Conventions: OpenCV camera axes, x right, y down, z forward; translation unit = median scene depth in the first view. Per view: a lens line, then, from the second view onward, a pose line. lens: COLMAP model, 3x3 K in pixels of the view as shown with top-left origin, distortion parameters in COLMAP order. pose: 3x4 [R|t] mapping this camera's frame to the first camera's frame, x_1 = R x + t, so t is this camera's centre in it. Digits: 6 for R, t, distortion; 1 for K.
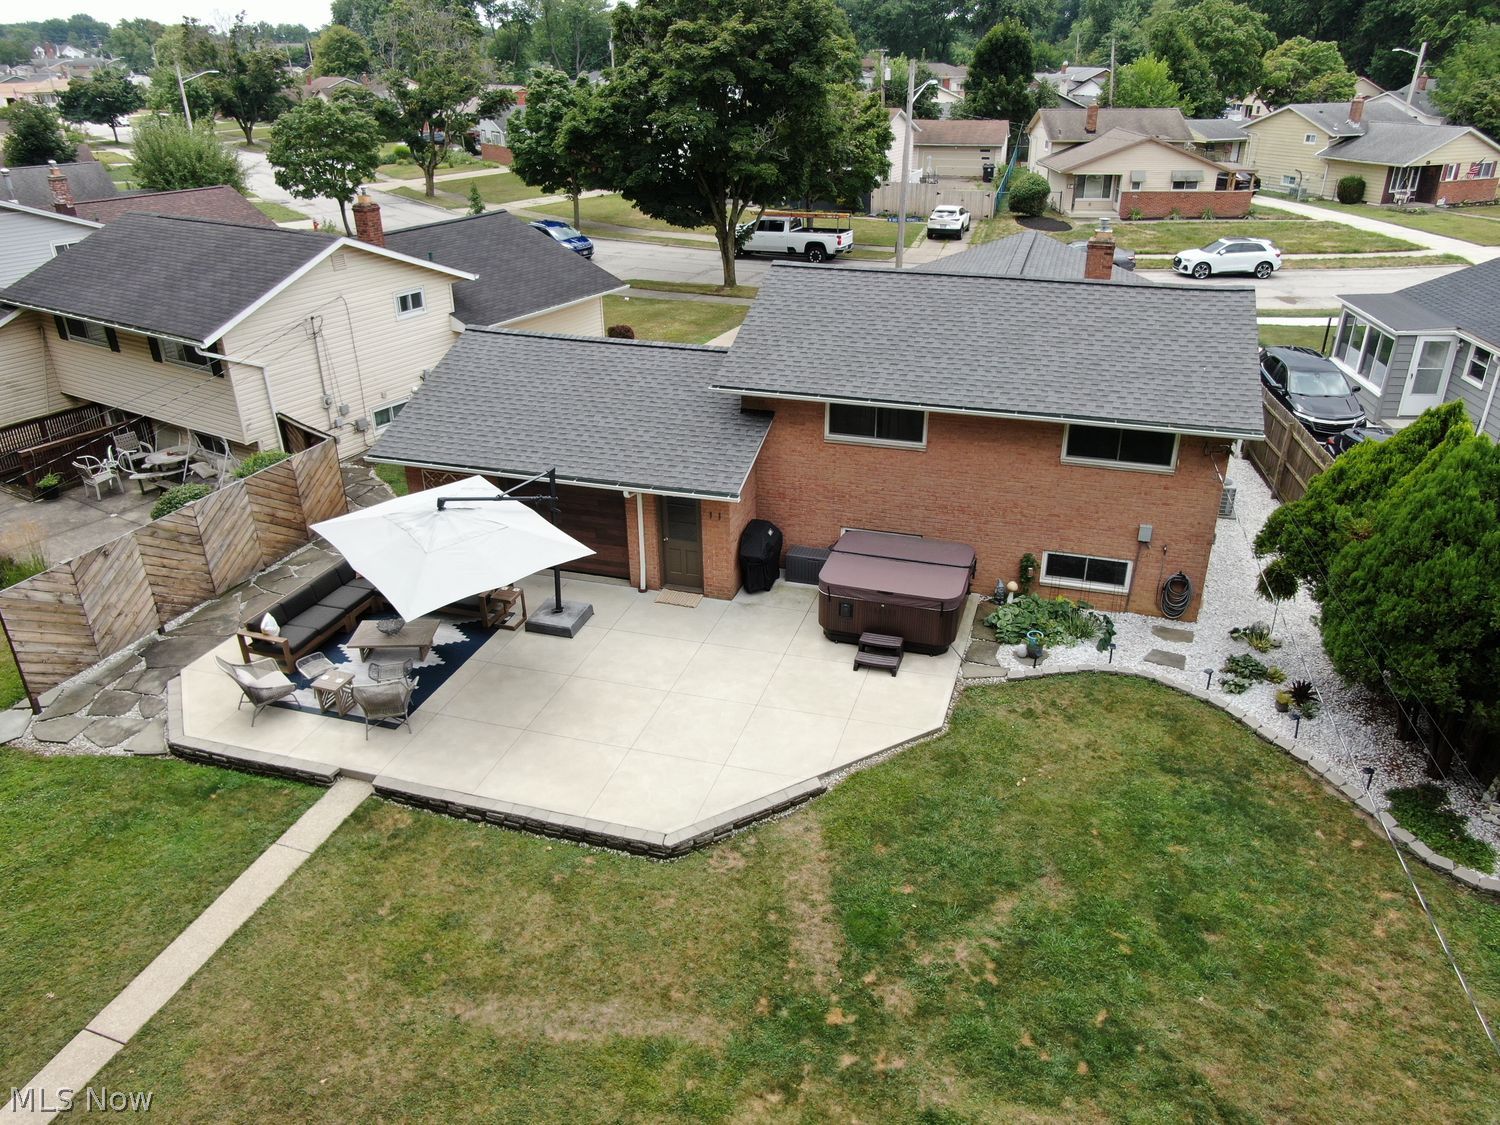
lens RADIAL K [[1075.2, 0, 750.0], [0, 1075.2, 562.5], [0, 0, 1]] dist [-0.028333, 0.013200]
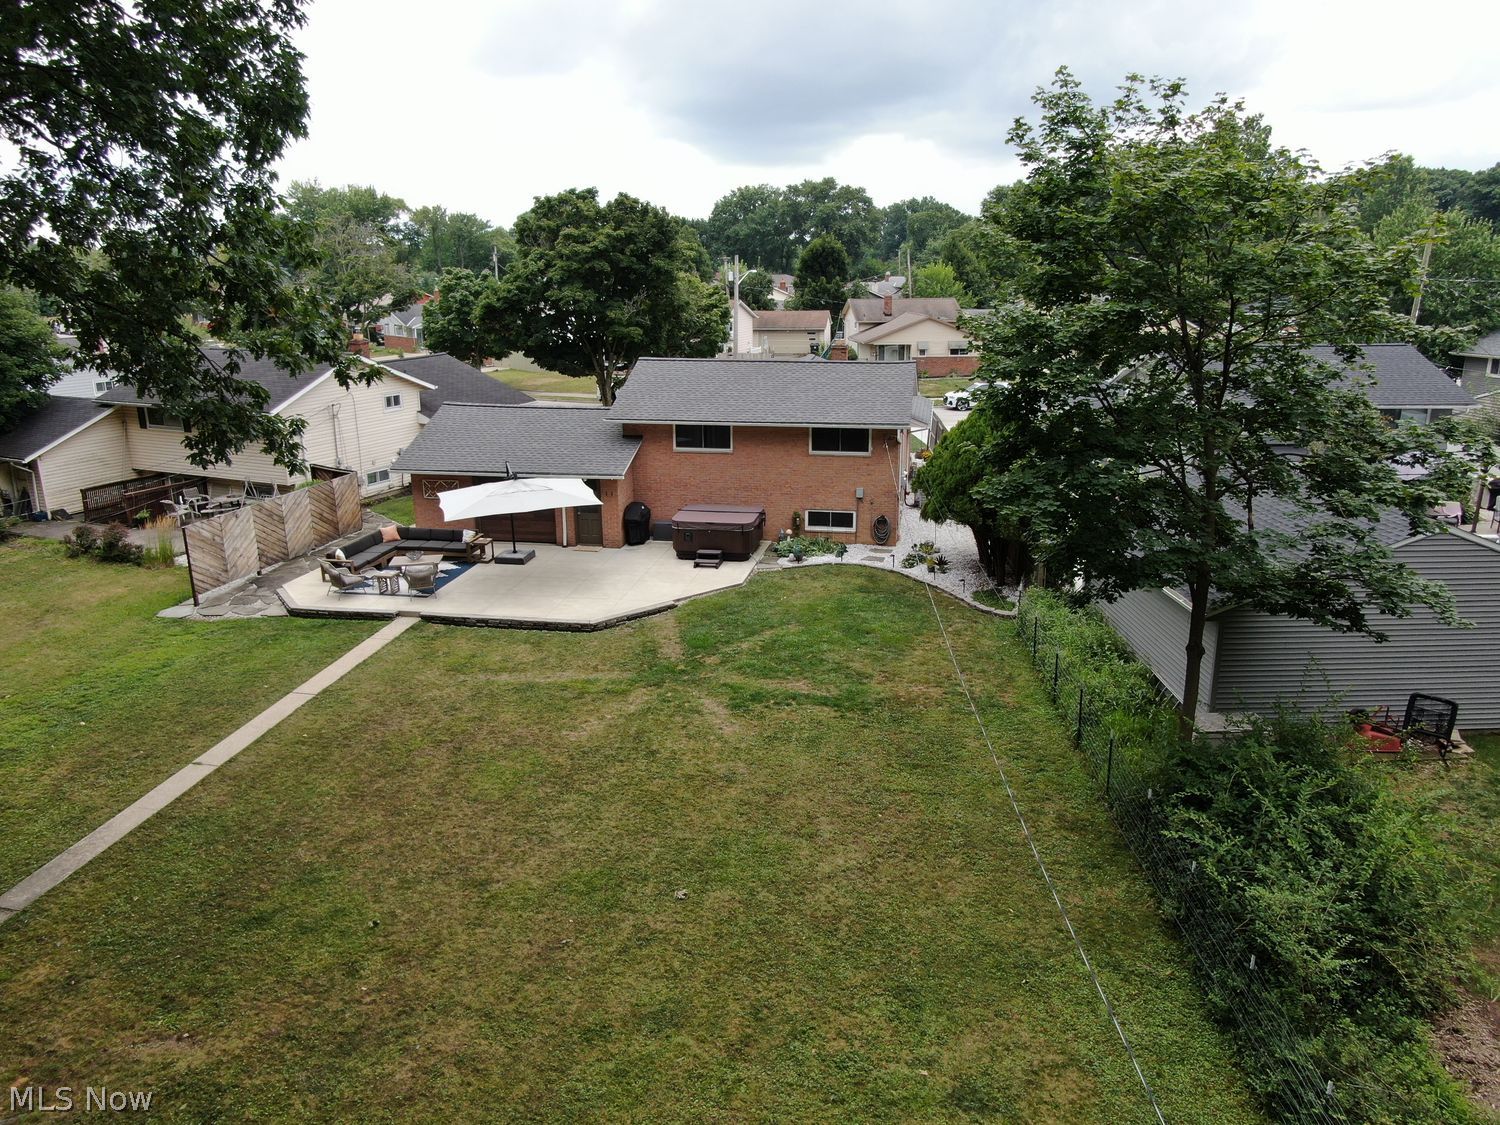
lens RADIAL K [[1075.2, 0, 750.0], [0, 1075.2, 562.5], [0, 0, 1]] dist [-0.028333, 0.013200]
pose [[0.992758, -0.030918, 0.116088, -0.012233], [0.051272, 0.982933, -0.176675, 0.356122], [-0.108645, 0.181348, 0.977399, -0.616260]]
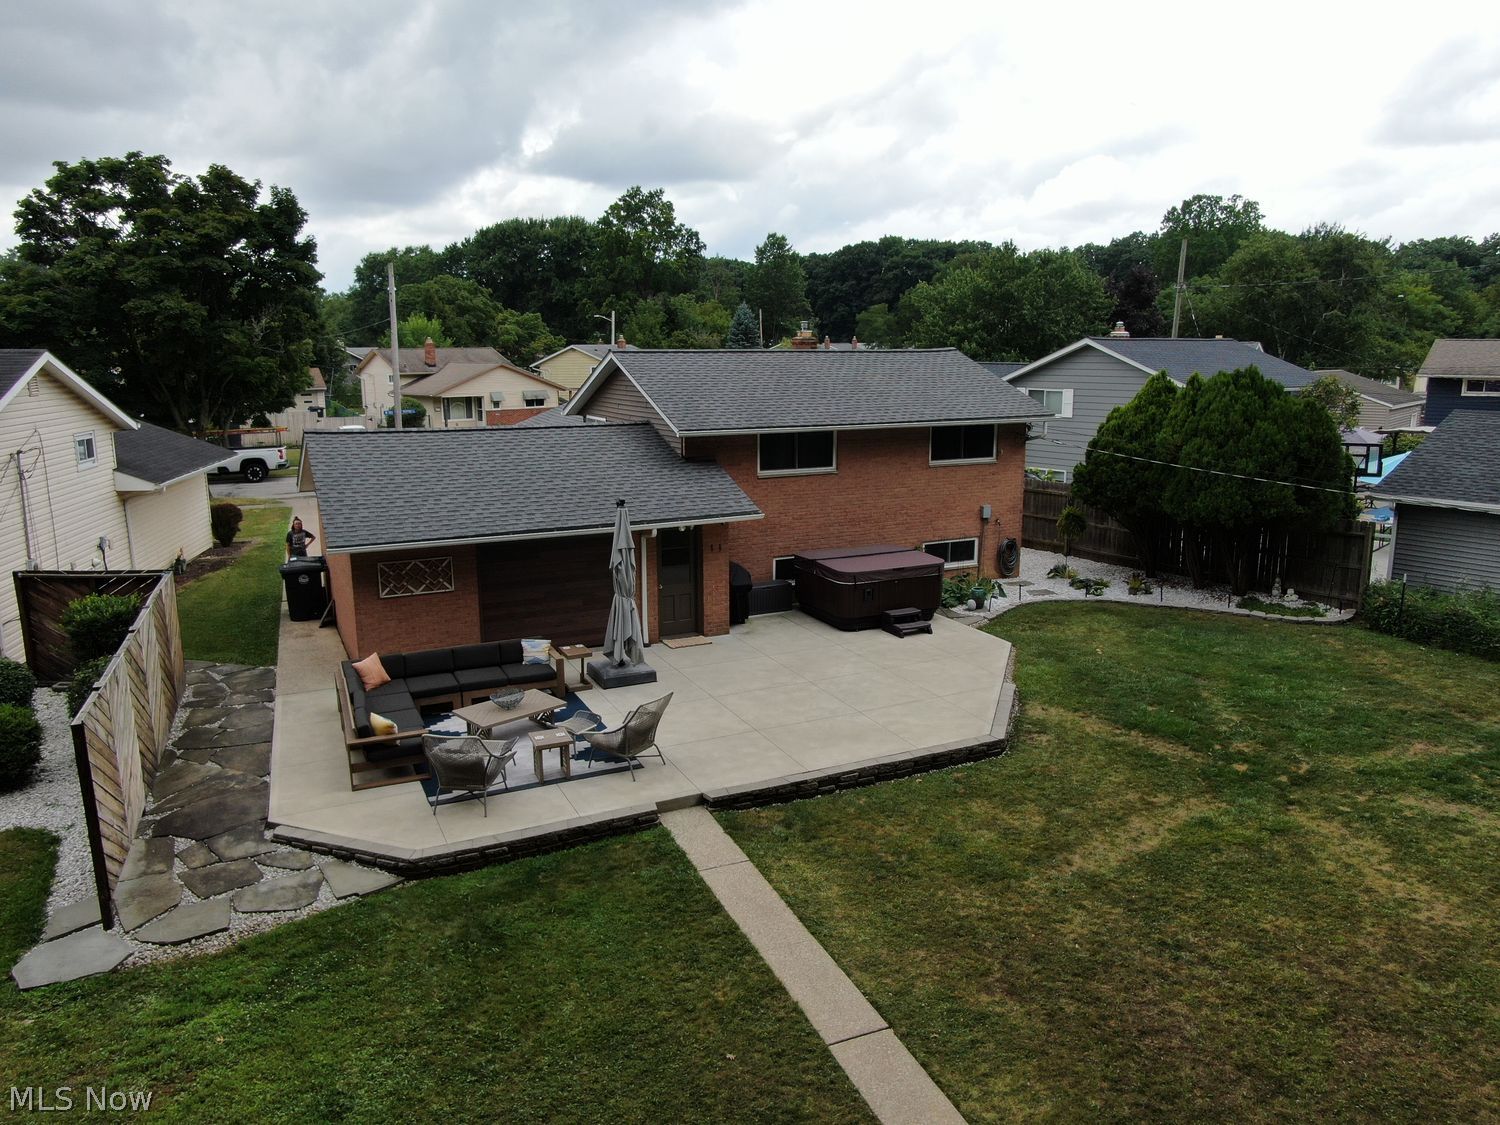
lens RADIAL K [[1075.2, 0, 750.0], [0, 1075.2, 562.5], [0, 0, 1]] dist [-0.028333, 0.013200]
pose [[0.728688, -0.130202, 0.672355, -0.684732], [0.298440, 0.944010, -0.140636, 0.121551], [-0.616399, 0.303137, 0.726747, 0.223547]]
